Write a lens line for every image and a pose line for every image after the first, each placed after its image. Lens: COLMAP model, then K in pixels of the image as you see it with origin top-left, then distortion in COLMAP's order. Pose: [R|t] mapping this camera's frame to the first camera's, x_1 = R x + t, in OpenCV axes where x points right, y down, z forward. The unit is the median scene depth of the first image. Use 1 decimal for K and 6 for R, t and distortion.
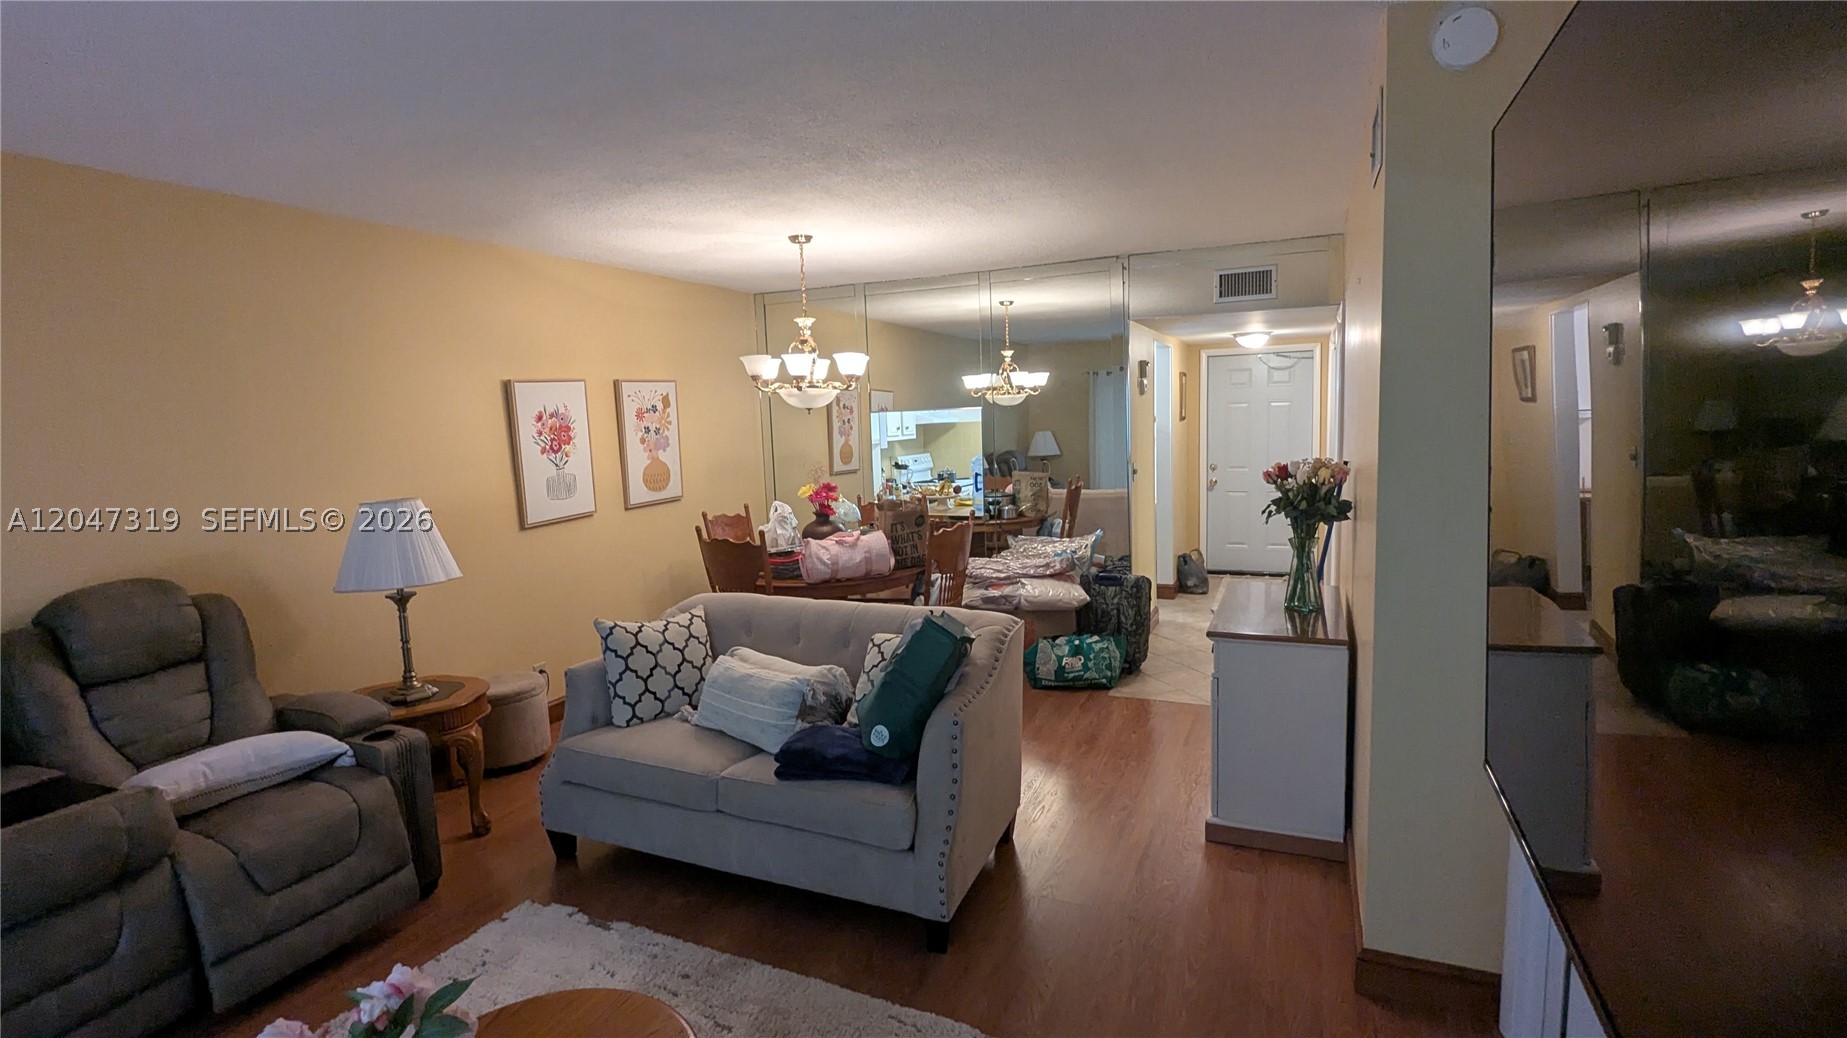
lens RADIAL K [[878.8, 0, 920.5], [0, 878.8, 517.7], [0, 0, 1]] dist [-0.000578, 0.001352]
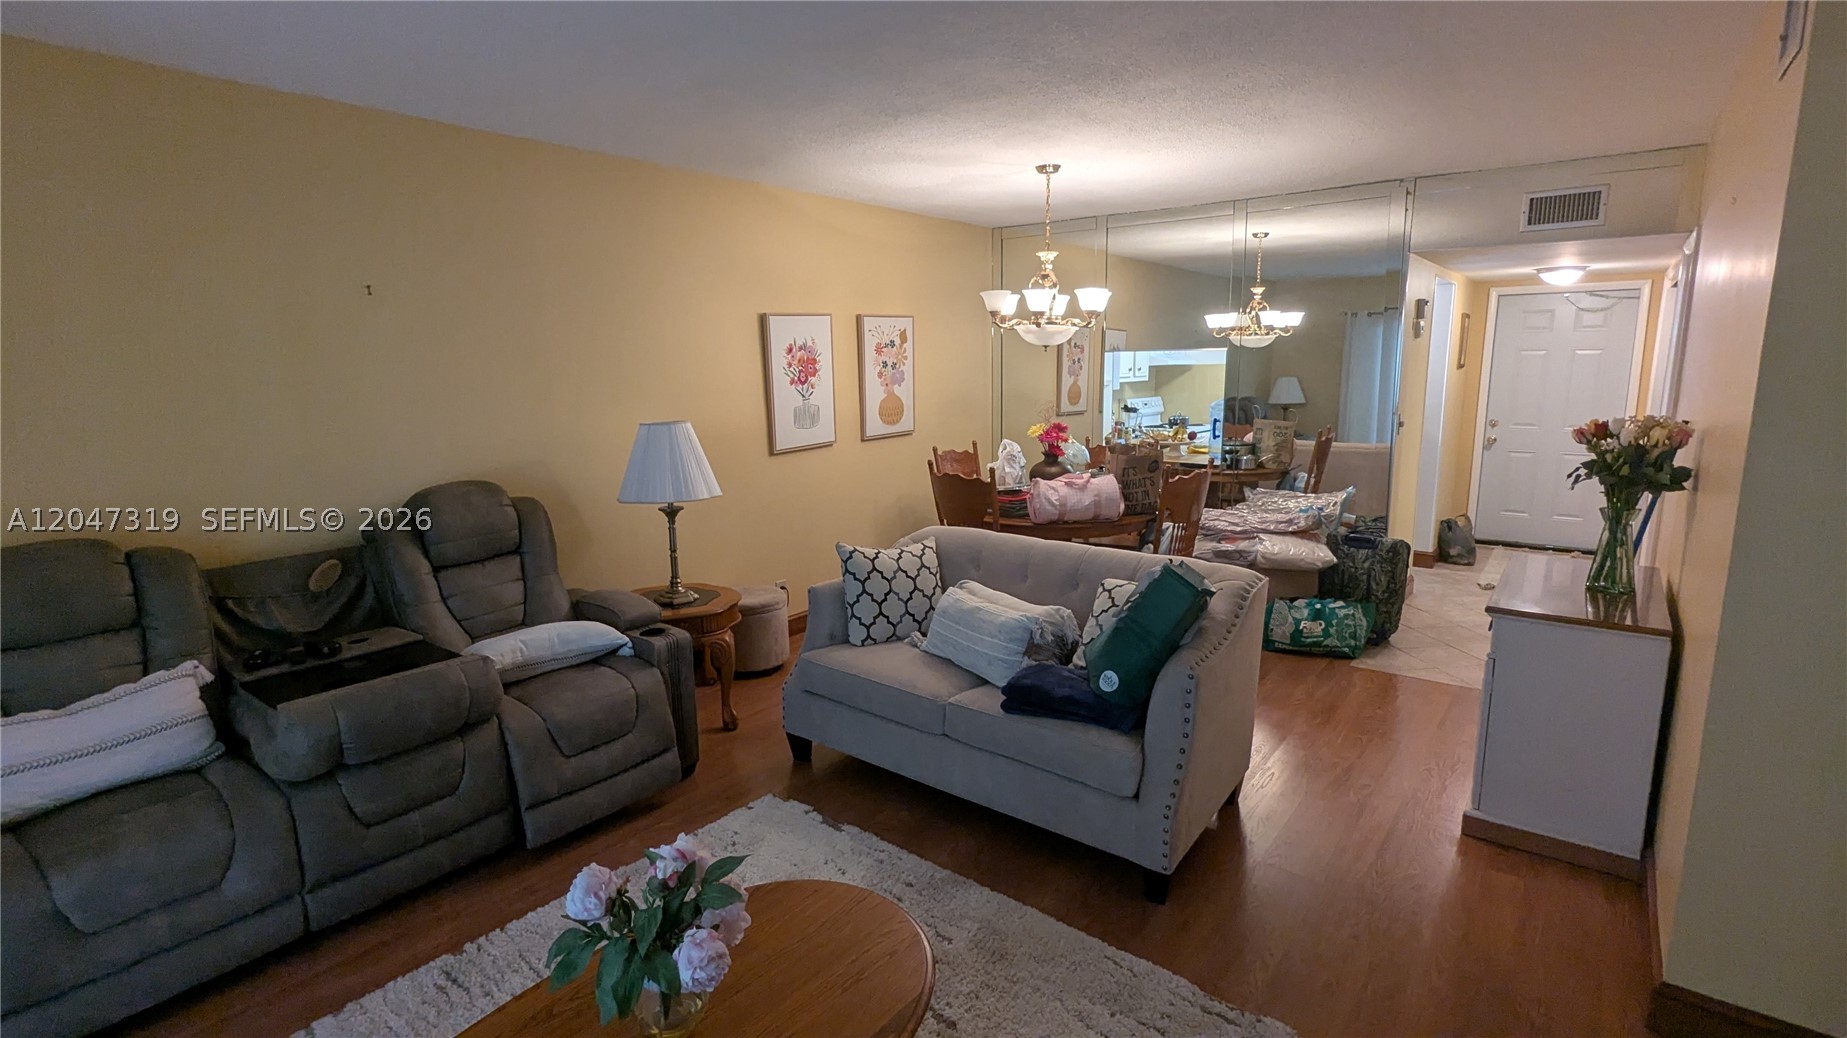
lens RADIAL K [[878.8, 0, 914.3], [0, 878.8, 518.5], [0, 0, 1]] dist [-0.000578, 0.001352]
pose [[0.968864, 0.065367, -0.238807, -0.025863], [-0.049288, 0.996135, 0.072699, 0.004379], [0.242637, -0.058665, 0.968342, 0.002772]]
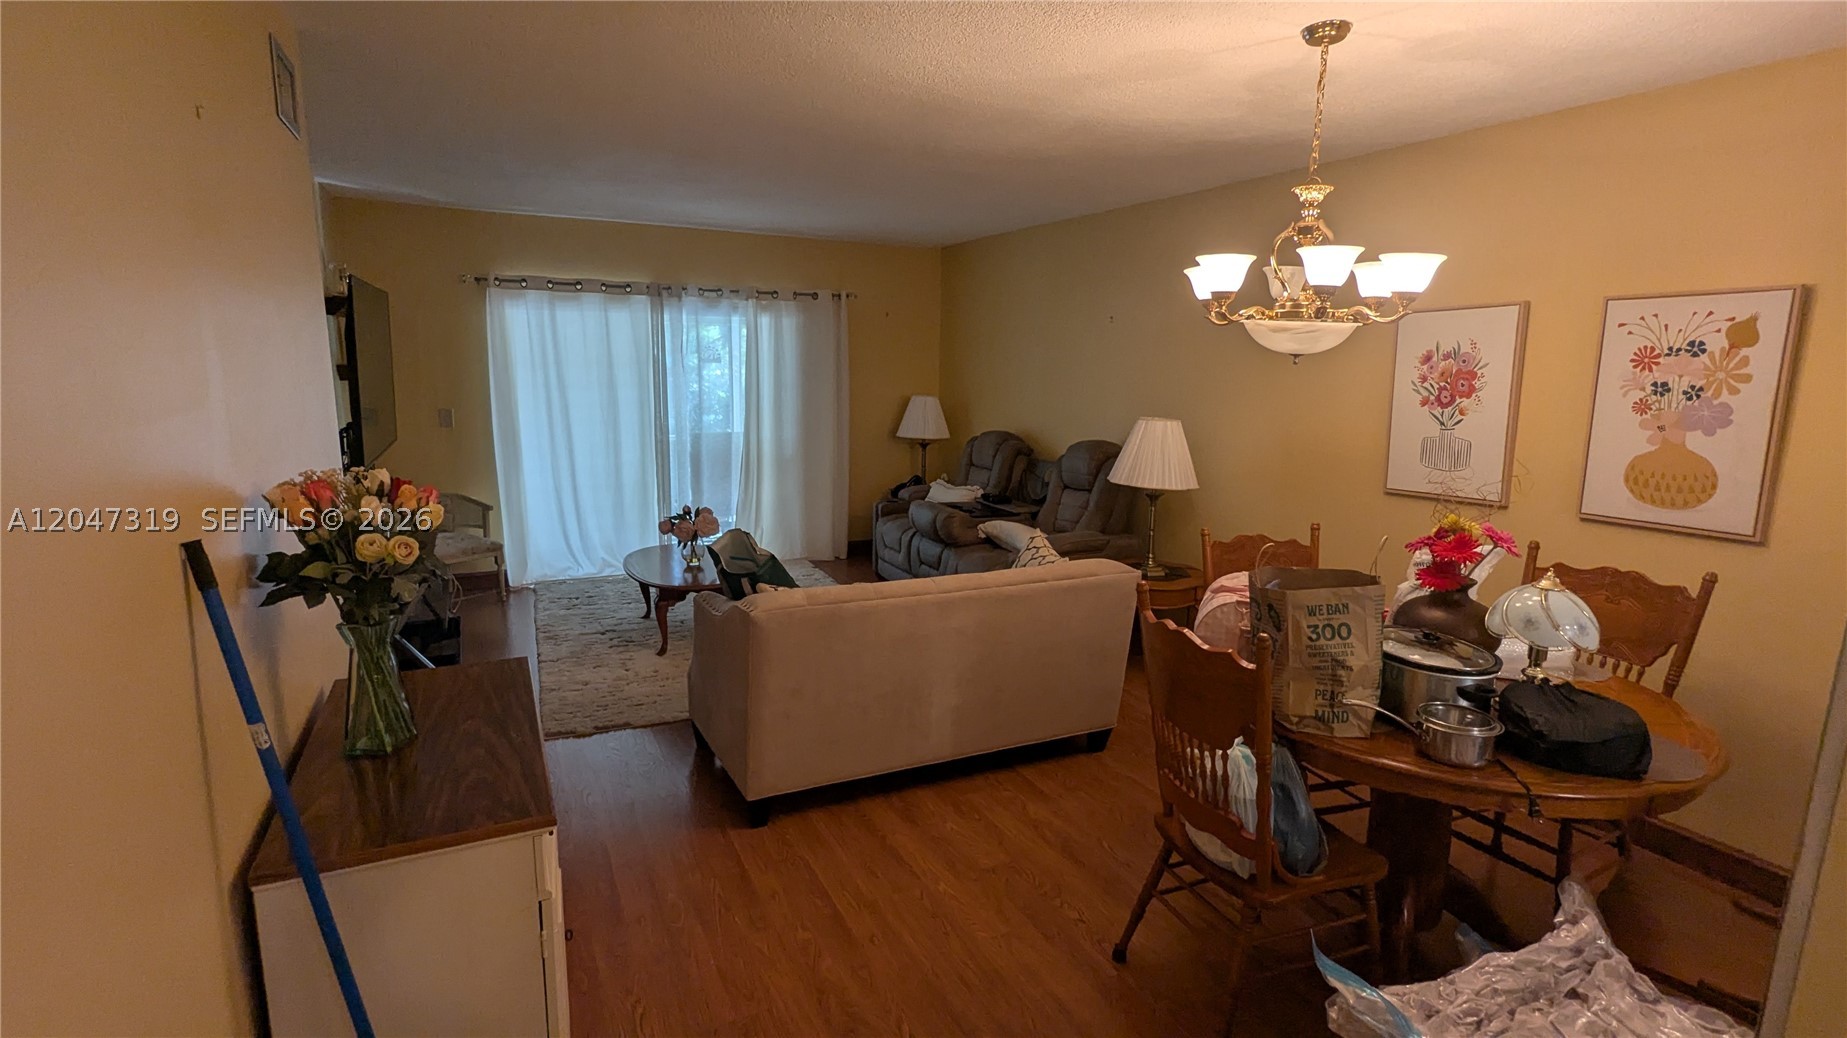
lens RADIAL K [[878.8, 0, 926.2], [0, 878.8, 515.4], [0, 0, 1]] dist [-0.000578, 0.001352]
pose [[-0.635382, 0.160353, -0.755365, 0.490209], [-0.086107, 0.957388, 0.275669, -0.170819], [0.767382, 0.240197, -0.594500, 1.260941]]
